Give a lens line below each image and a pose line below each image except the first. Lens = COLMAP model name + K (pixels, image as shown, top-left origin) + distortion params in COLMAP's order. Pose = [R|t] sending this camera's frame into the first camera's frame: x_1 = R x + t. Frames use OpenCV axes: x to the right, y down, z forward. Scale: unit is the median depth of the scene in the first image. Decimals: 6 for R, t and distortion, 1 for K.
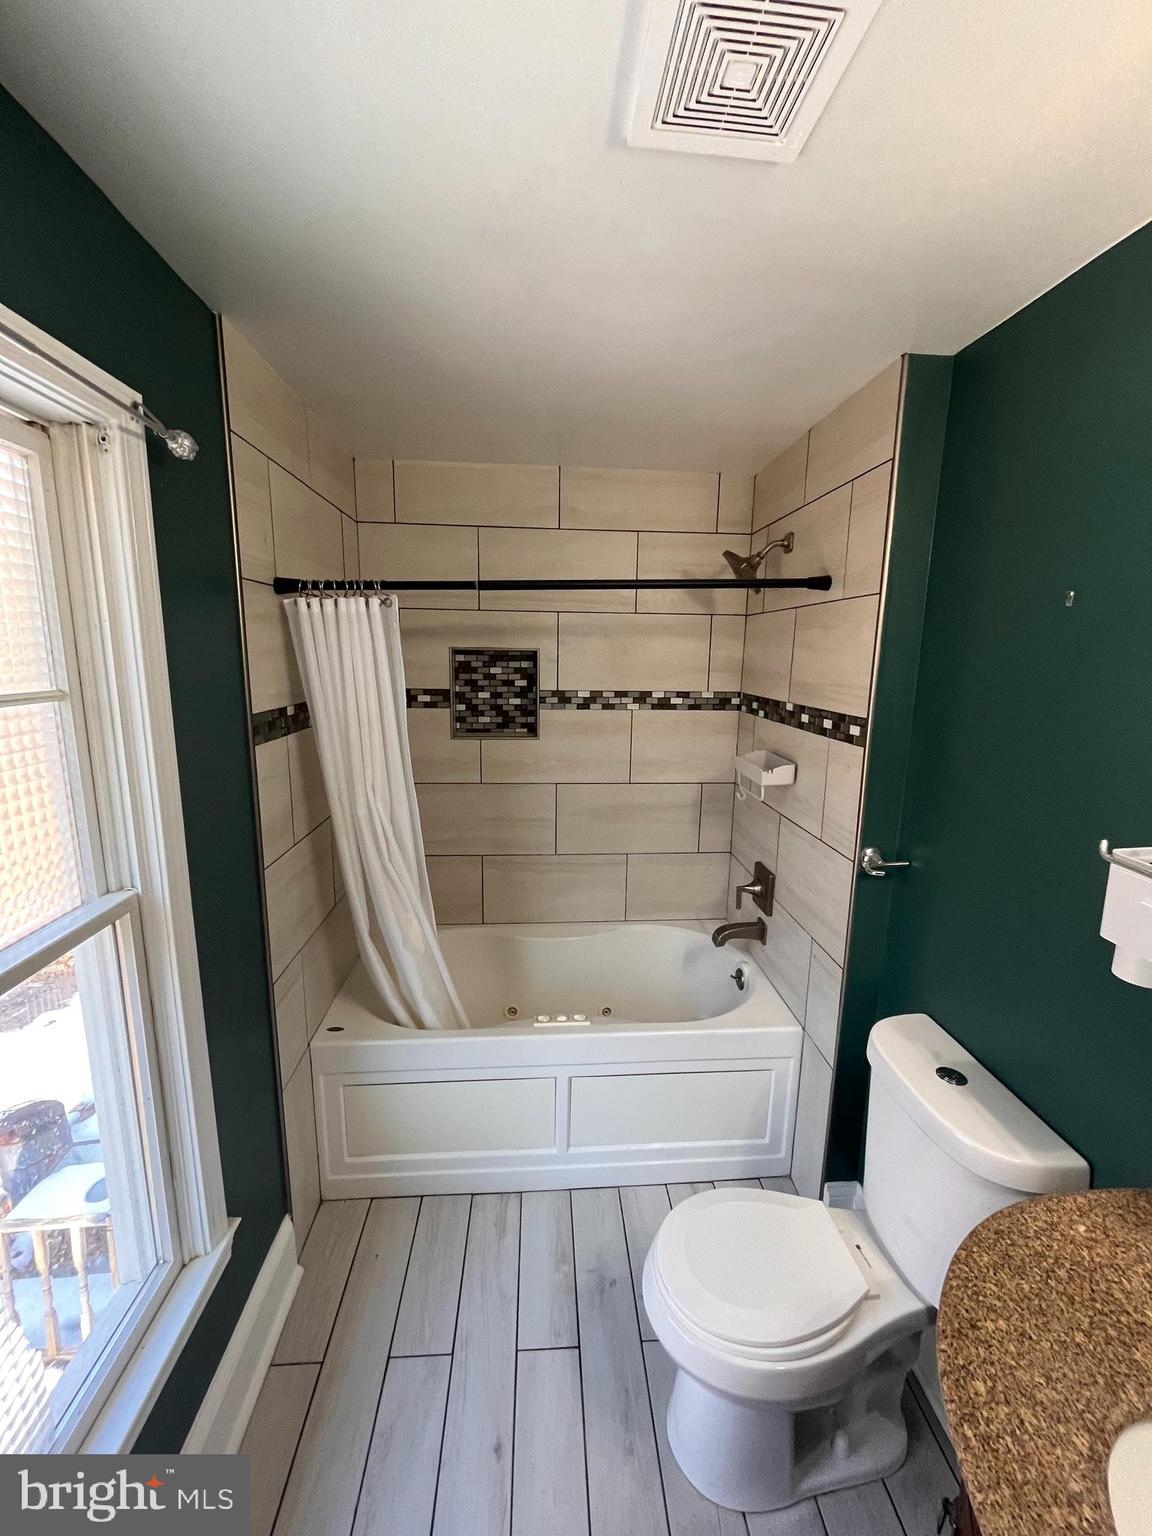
lens RADIAL K [[614.6, 0, 579.2], [0, 614.6, 767.9], [0, 0, 1]] dist [-0.004117, -0.000001]
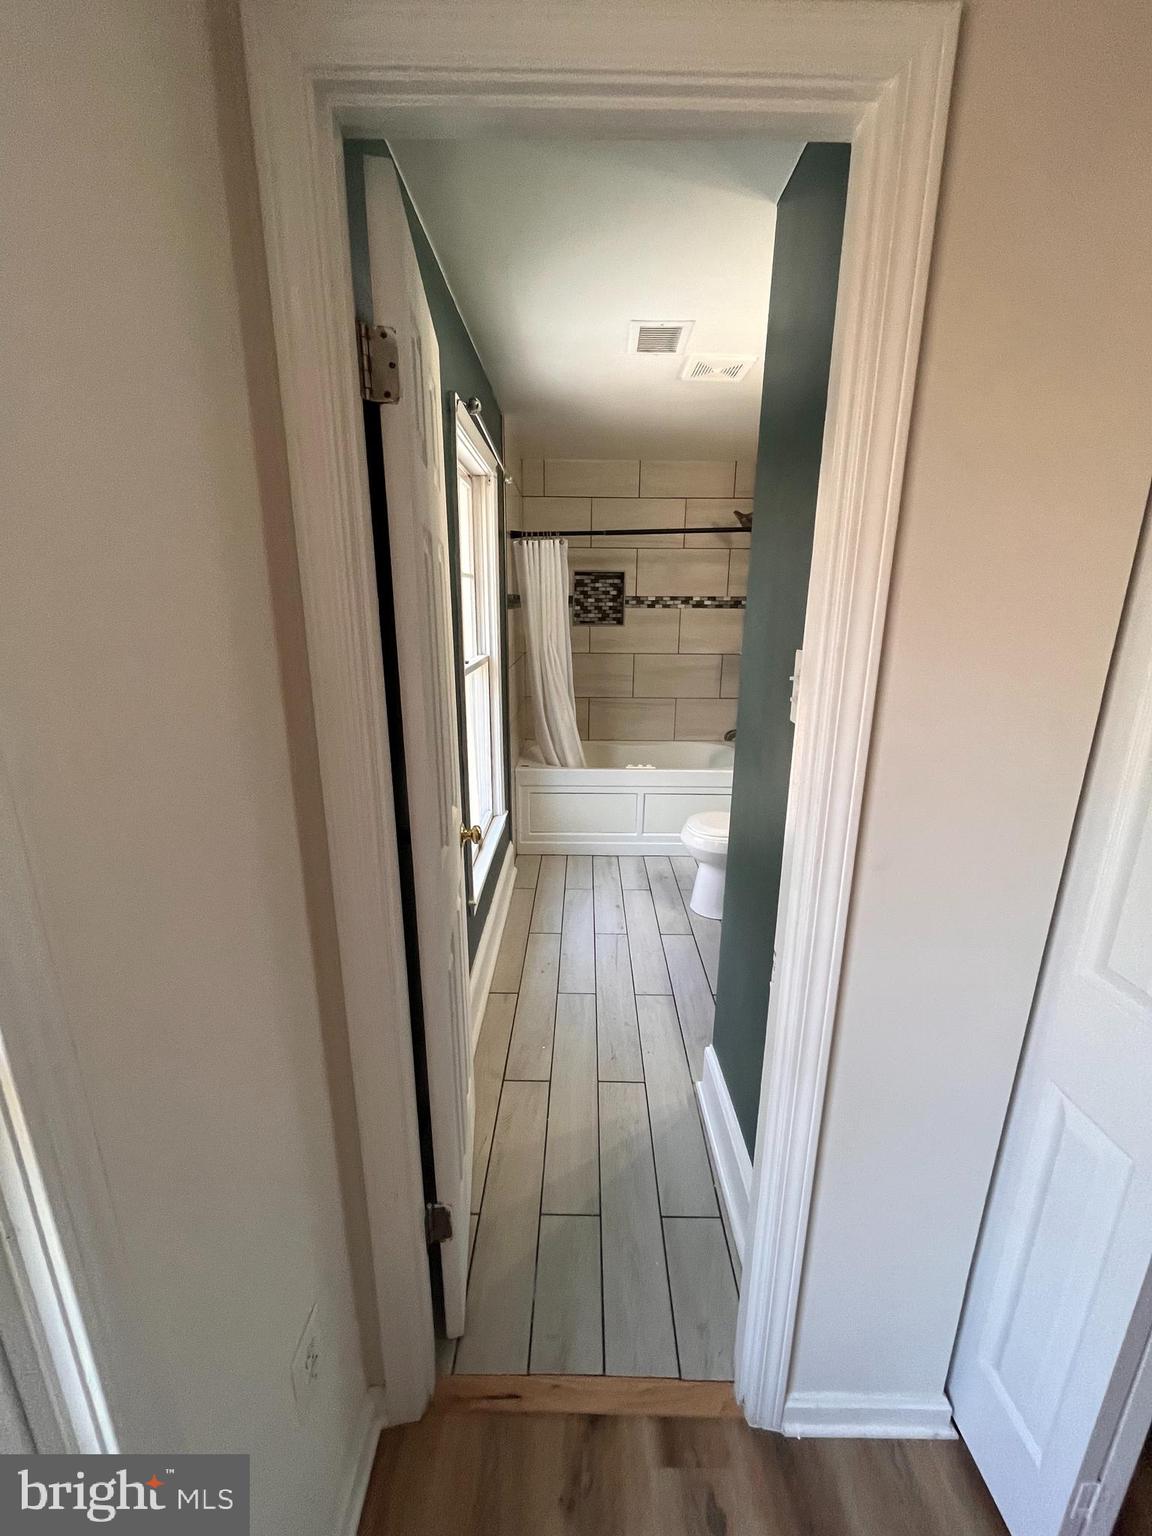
lens RADIAL K [[614.6, 0, 578.4], [0, 614.6, 765.6], [0, 0, 1]] dist [-0.004117, -0.000001]
pose [[0.996996, 0.011772, -0.076558, -0.057930], [-0.006062, 0.997211, 0.074393, 0.210609], [0.077220, -0.073705, 0.994286, -0.713331]]
